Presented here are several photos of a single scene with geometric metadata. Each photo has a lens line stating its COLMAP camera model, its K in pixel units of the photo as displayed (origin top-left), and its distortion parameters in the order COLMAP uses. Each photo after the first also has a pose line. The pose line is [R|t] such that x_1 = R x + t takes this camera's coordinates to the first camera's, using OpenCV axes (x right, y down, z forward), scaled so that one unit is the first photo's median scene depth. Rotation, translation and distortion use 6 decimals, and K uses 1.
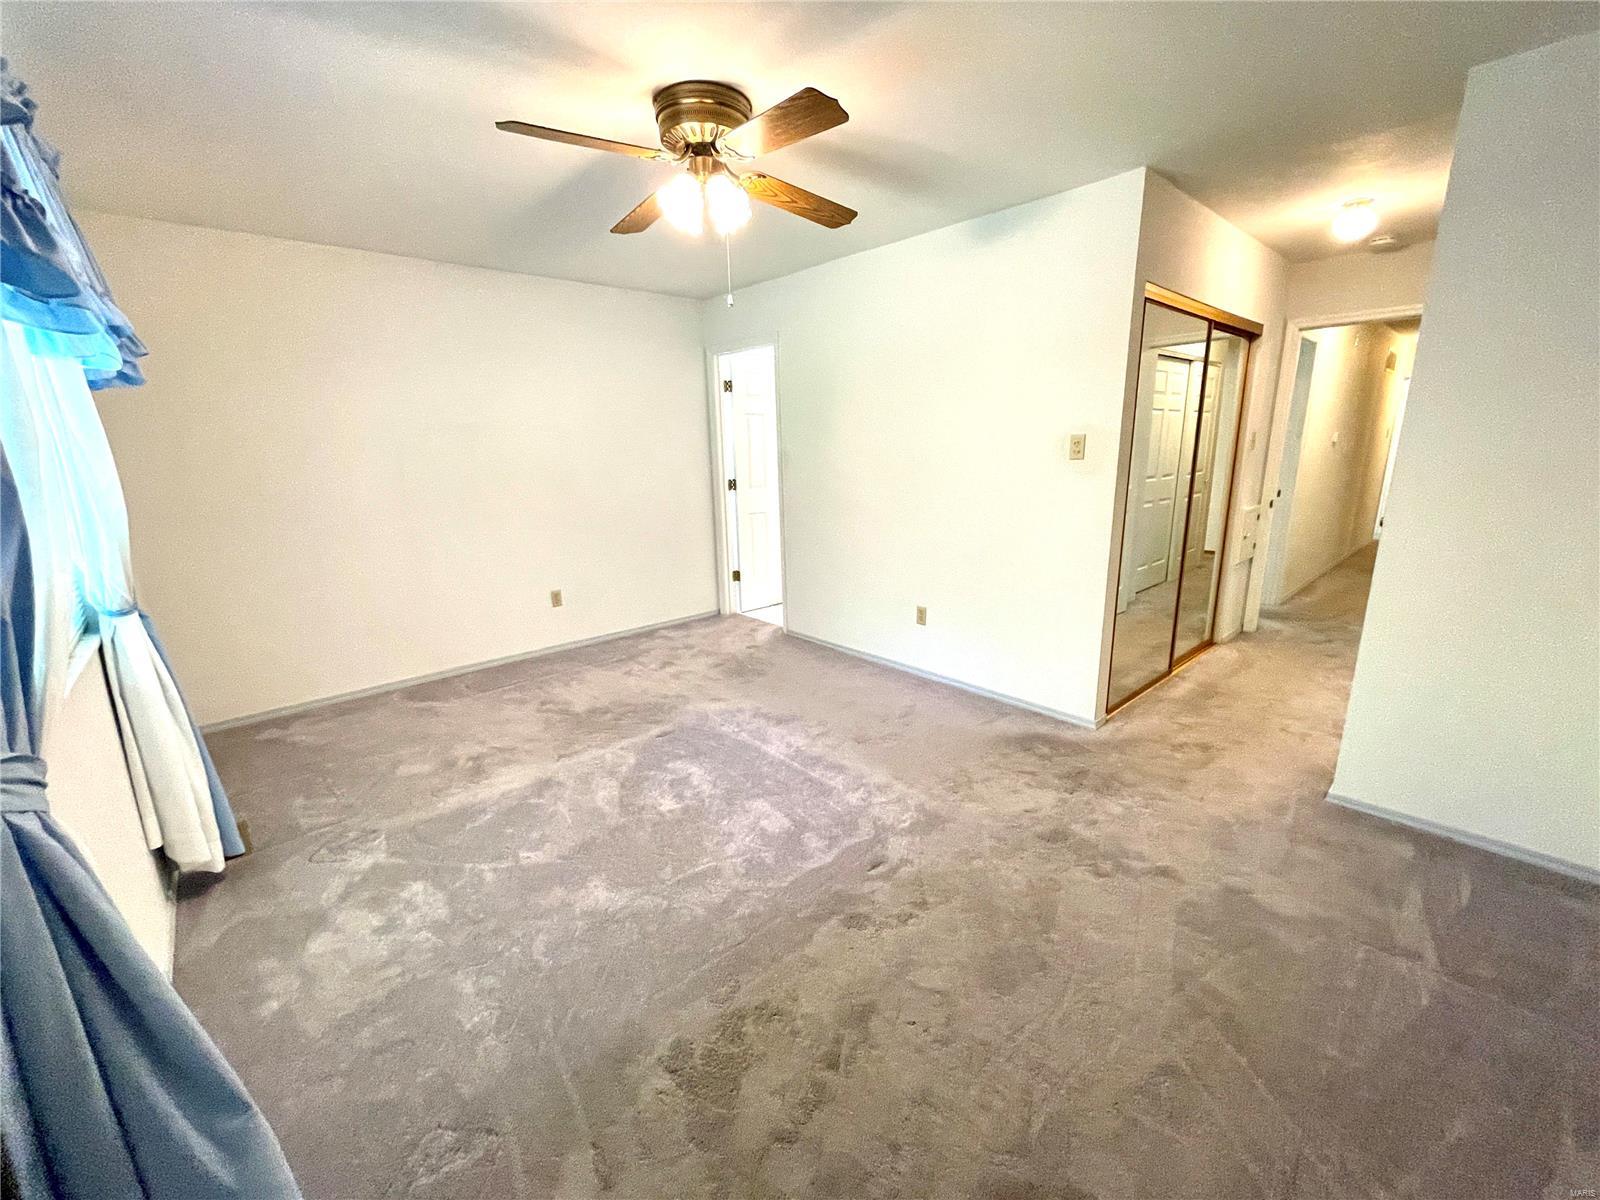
lens RADIAL K [[644.3, 0, 798.6], [0, 644.3, 600.7], [0, 0, 1]] dist [-0.002388, -0.000163]
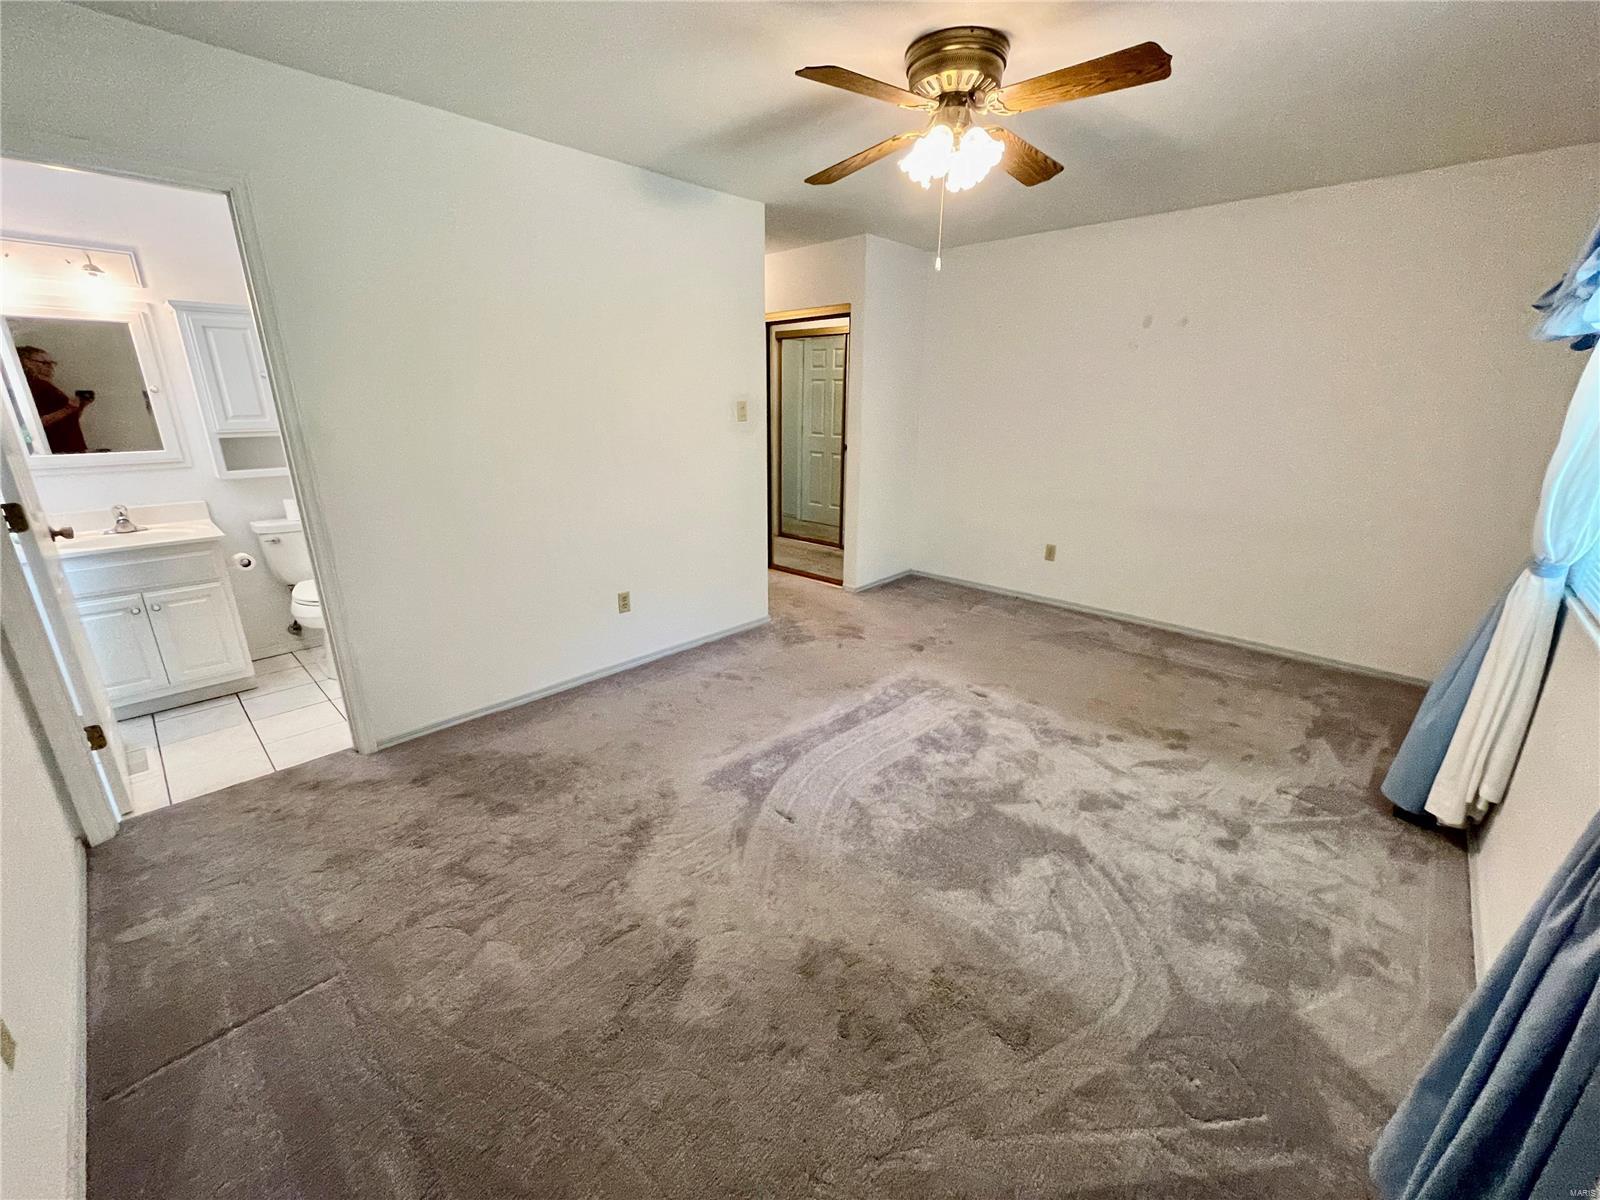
lens RADIAL K [[644.3, 0, 798.6], [0, 644.3, 600.7], [0, 0, 1]] dist [-0.002388, -0.000163]
pose [[-0.074800, -0.285224, 0.955538, -0.827999], [0.235599, 0.926040, 0.294862, -0.225316], [-0.968968, 0.247179, -0.002070, 0.925913]]
